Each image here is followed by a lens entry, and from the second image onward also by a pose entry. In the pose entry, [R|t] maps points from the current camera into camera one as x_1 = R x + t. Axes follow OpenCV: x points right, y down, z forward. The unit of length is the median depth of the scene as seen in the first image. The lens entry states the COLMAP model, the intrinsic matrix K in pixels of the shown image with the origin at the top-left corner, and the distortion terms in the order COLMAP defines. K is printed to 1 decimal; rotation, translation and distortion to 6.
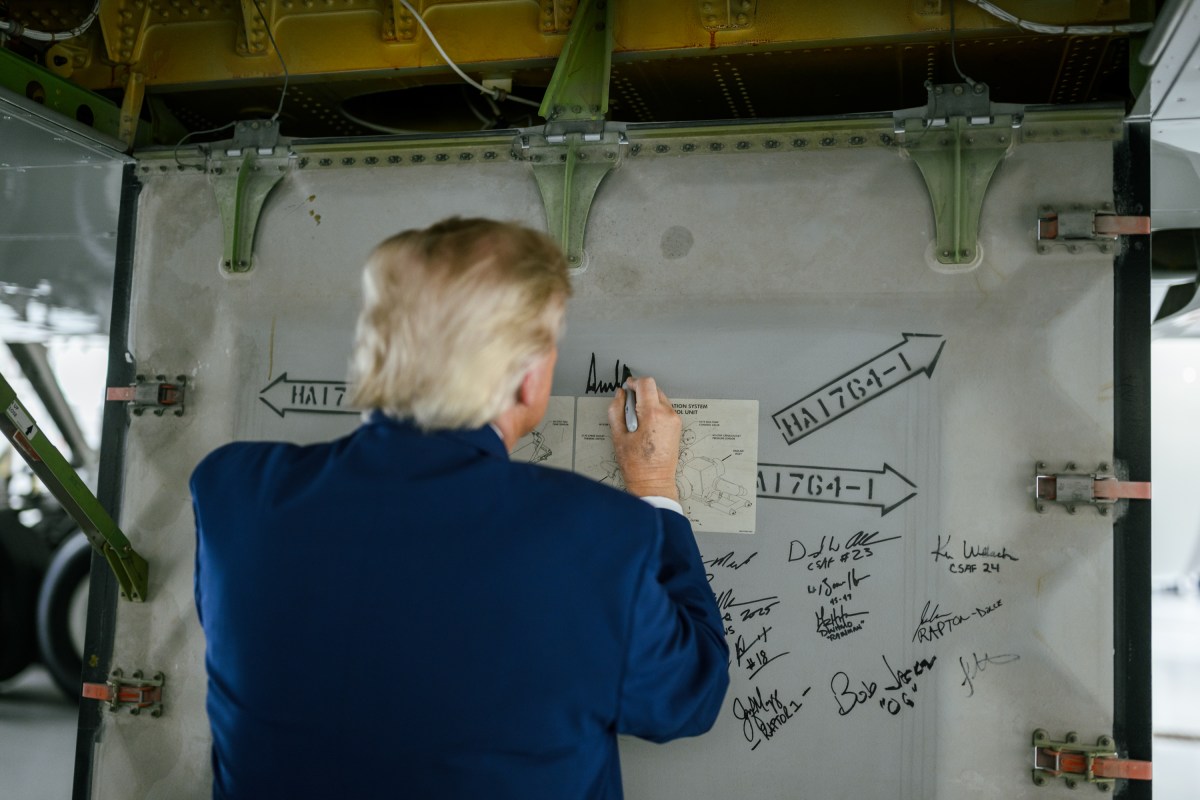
lens RADIAL K [[1143.9, 0, 600.8], [0, 1143.9, 394.6], [0, 0, 1]] dist [-0.000579, -0.006978]
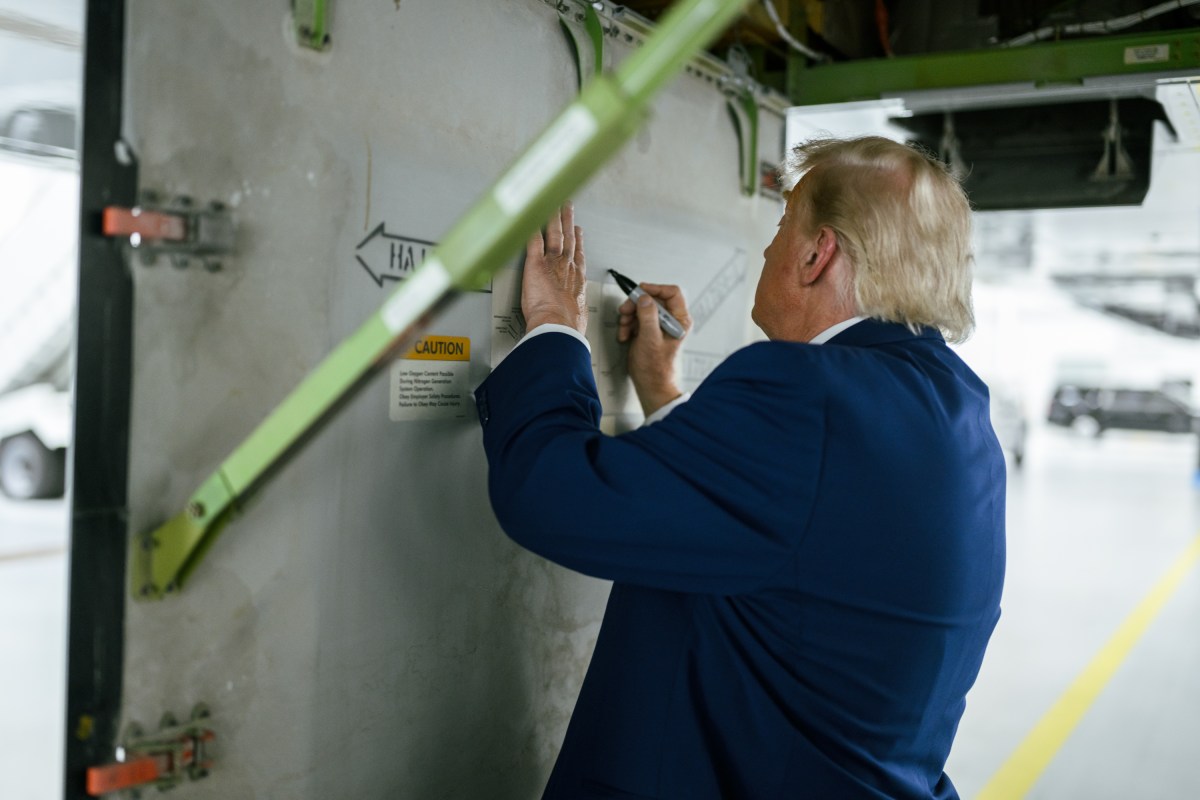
lens RADIAL K [[1143.9, 0, 600.8], [0, 1143.9, 394.6], [0, 0, 1]] dist [-0.000579, -0.006978]
pose [[0.316245, -0.049737, 0.947373, -0.887230], [-0.095168, 0.991924, 0.083844, 0.013431], [-0.943892, -0.116675, 0.308958, 0.648210]]
